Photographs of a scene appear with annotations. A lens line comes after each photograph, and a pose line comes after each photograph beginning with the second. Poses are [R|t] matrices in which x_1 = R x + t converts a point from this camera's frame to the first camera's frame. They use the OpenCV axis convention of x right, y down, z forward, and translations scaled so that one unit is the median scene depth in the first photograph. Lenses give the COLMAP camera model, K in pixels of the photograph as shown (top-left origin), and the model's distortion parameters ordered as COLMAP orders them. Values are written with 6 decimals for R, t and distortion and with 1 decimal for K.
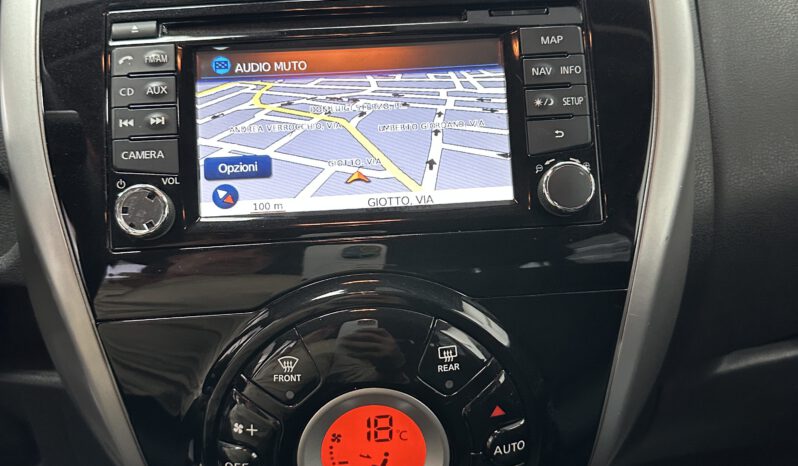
lens RADIAL K [[657.7, 0, 399.0], [0, 657.7, 233.0], [0, 0, 1]] dist [0.006038, 0.001720]
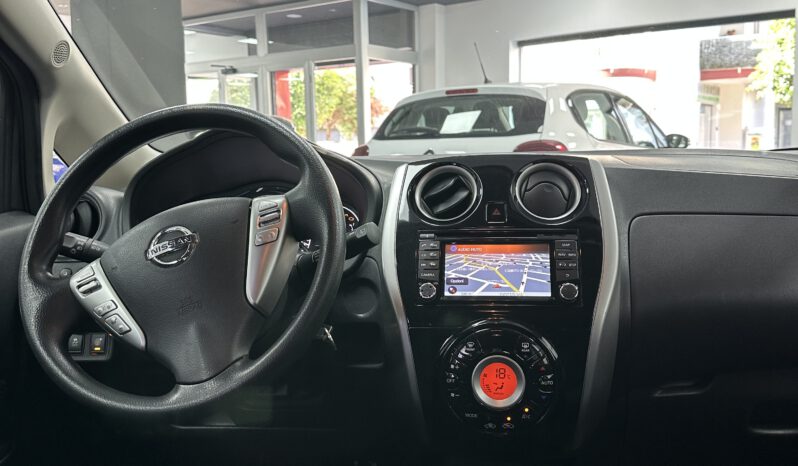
lens RADIAL K [[671.5, 0, 399.0], [0, 671.5, 233.0], [0, 0, 1]] dist [0.145999, -0.242344]
pose [[0.977801, 0.034501, -0.206677, 0.124969], [-0.093651, 0.954310, -0.283765, 0.592127], [0.187443, 0.296822, 0.936356, -2.009155]]
